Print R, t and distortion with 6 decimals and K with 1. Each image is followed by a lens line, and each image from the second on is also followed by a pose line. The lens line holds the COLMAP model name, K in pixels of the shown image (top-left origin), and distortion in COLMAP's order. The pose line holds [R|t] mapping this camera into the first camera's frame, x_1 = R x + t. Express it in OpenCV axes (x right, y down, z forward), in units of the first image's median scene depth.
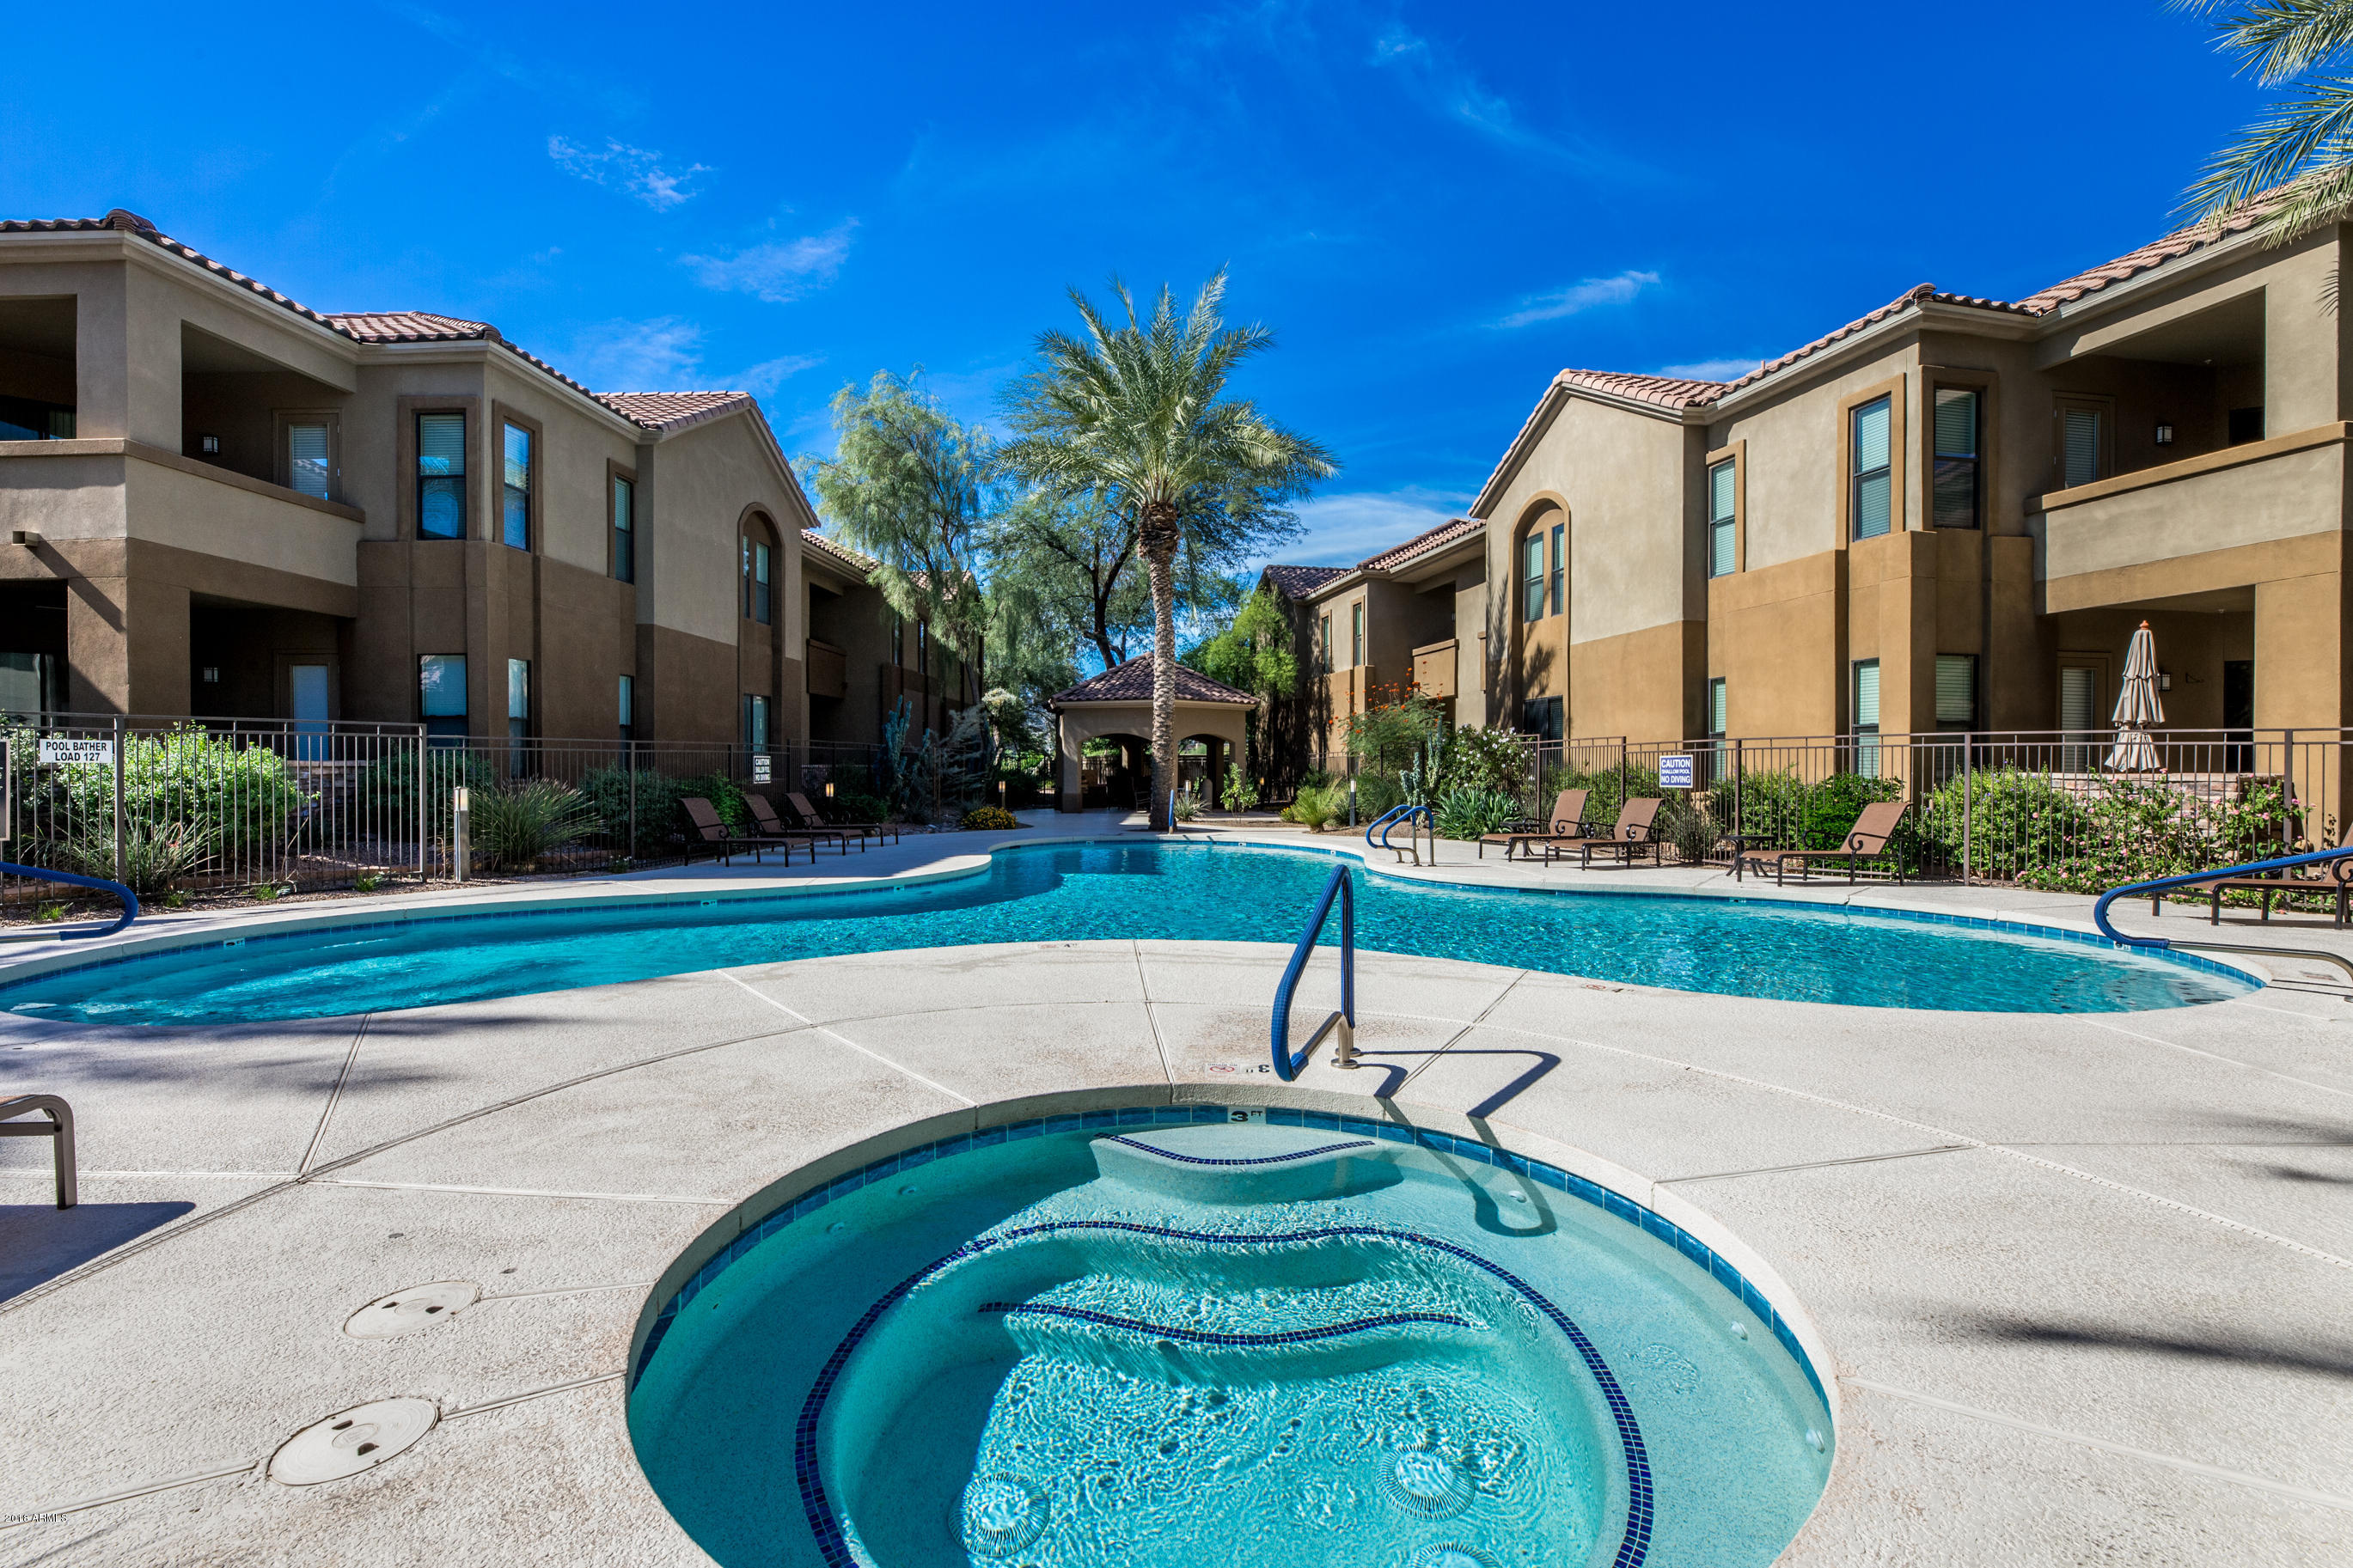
lens RADIAL K [[1053.3, 0, 1176.2], [0, 1053.3, 781.6], [0, 0, 1]] dist [-0.000040, -0.000585]
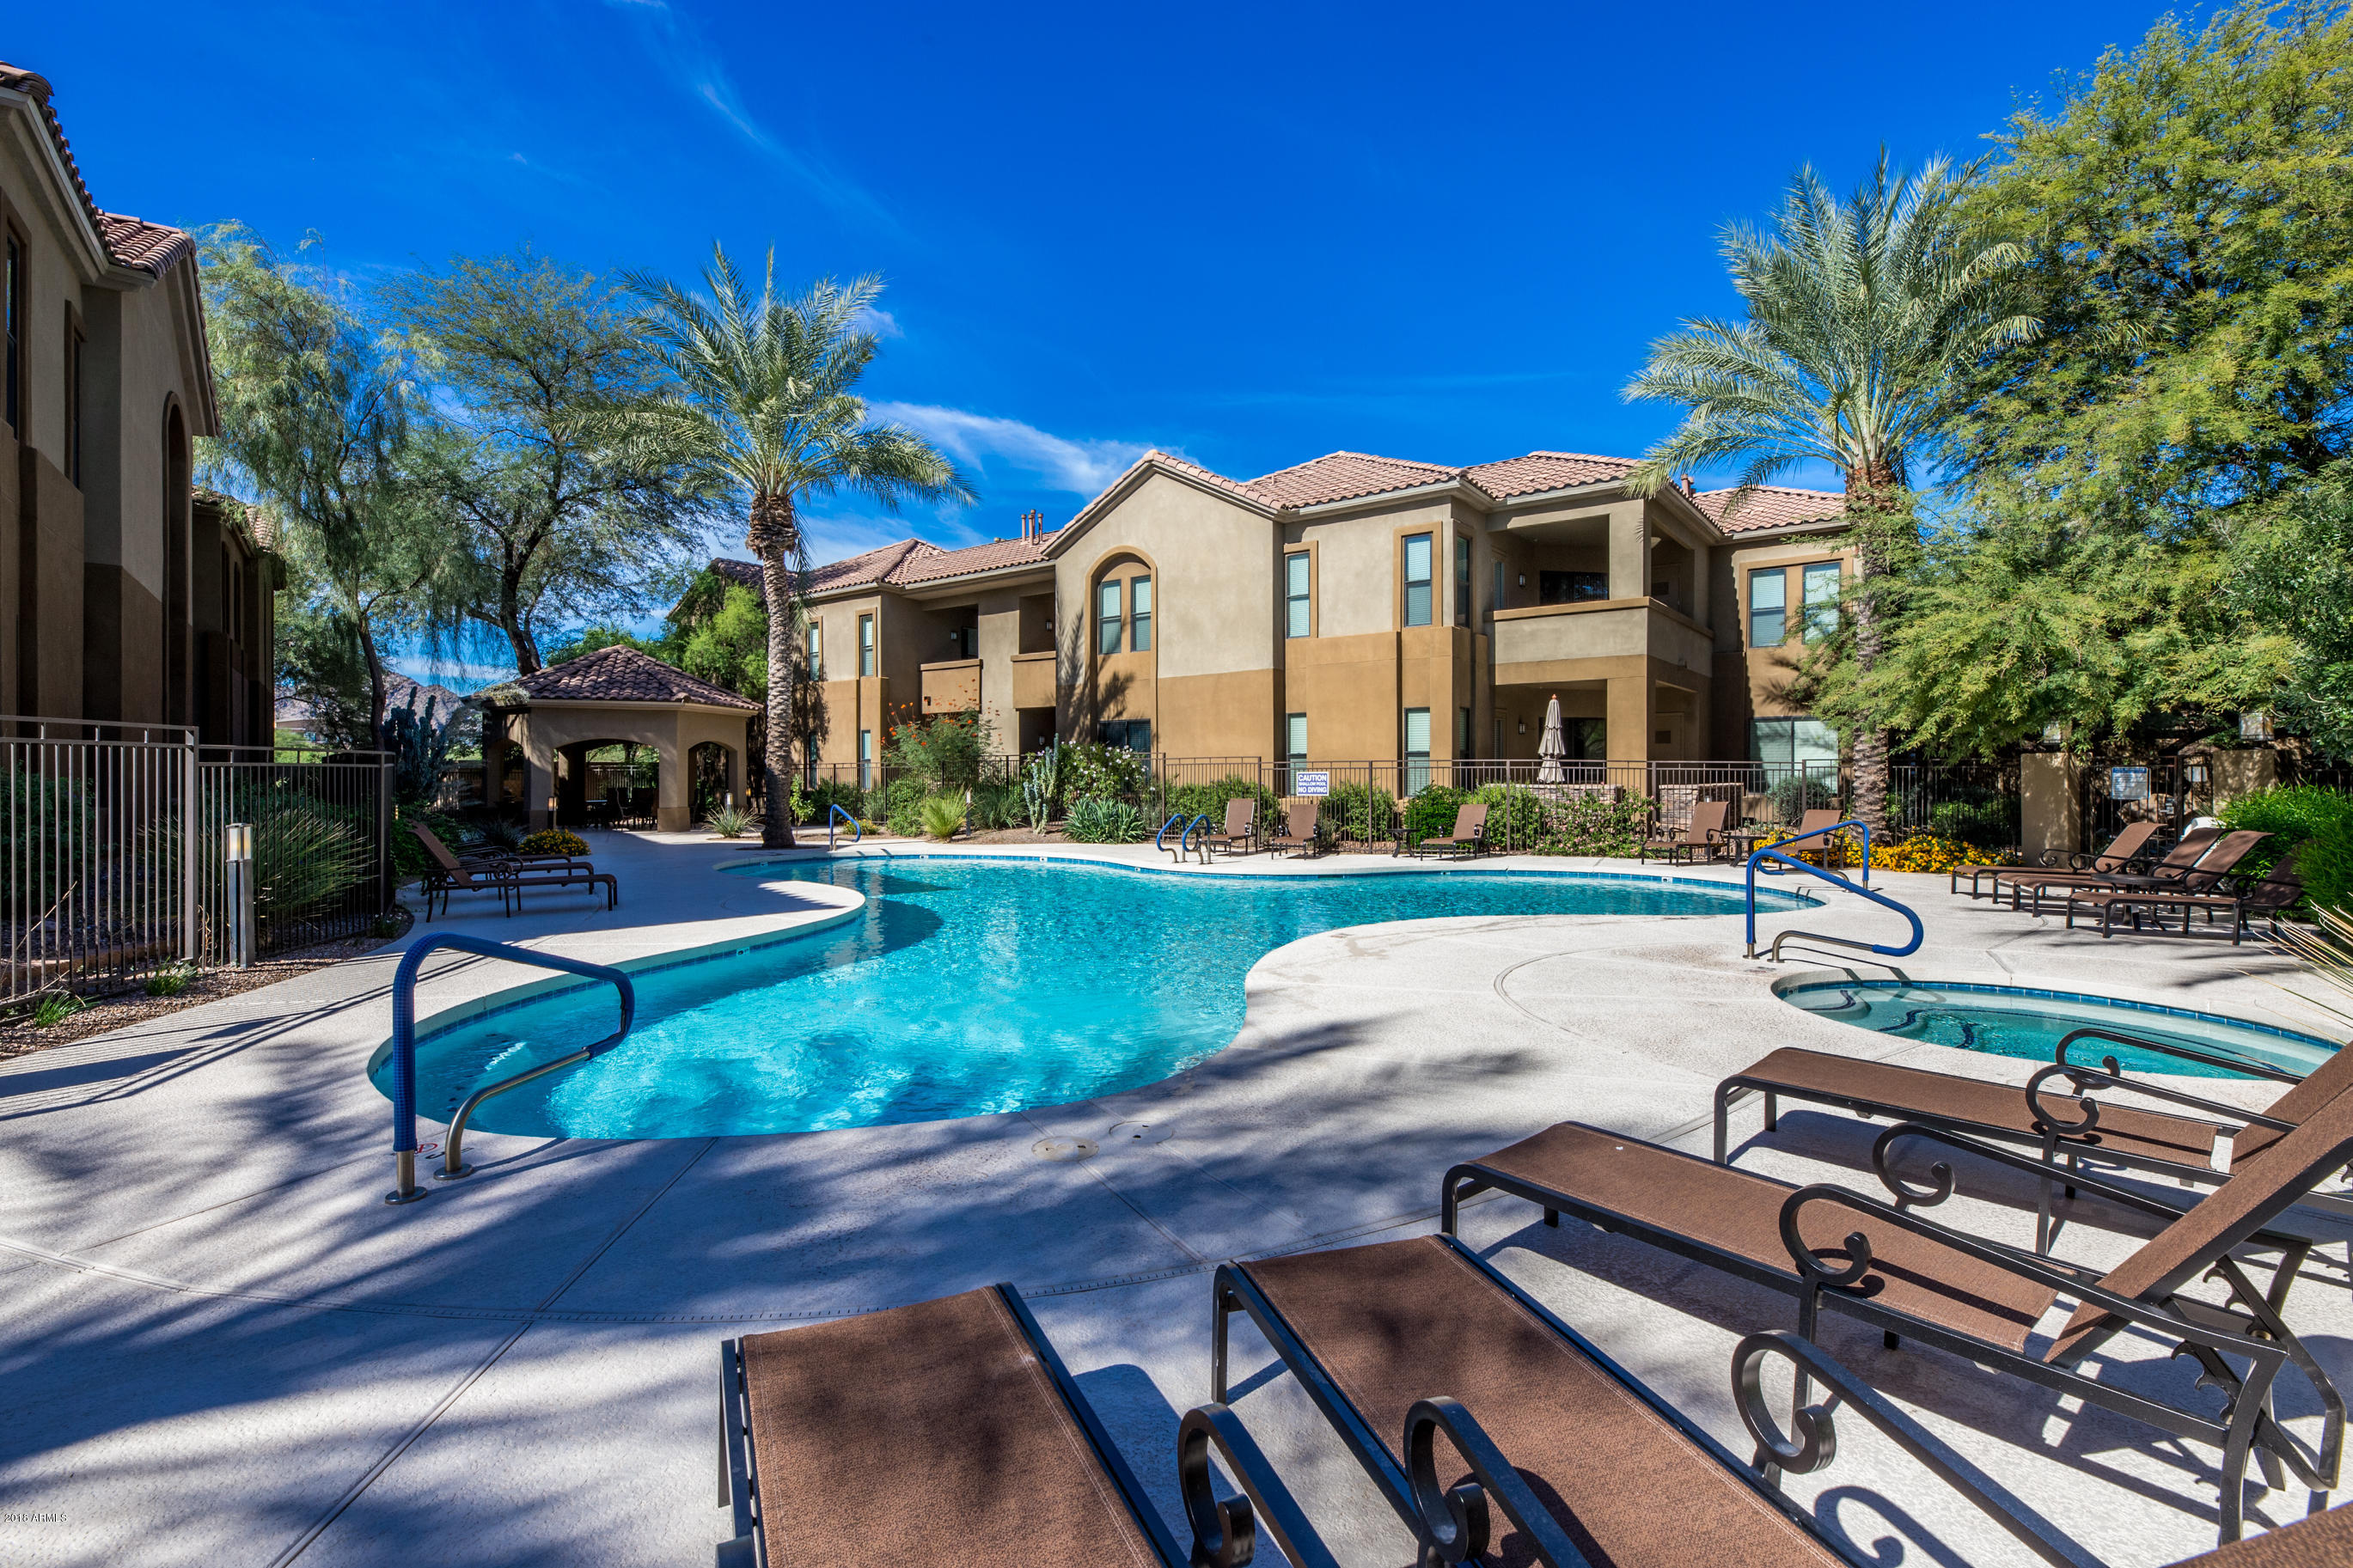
lens RADIAL K [[1053.3, 0, 1183.4], [0, 1053.3, 777.2], [0, 0, 1]] dist [-0.000040, -0.000585]
pose [[0.754320, -0.002140, 0.656503, -0.502236], [0.006967, 0.999964, -0.004745, -0.012376], [-0.656470, 0.008153, 0.754308, 0.088134]]
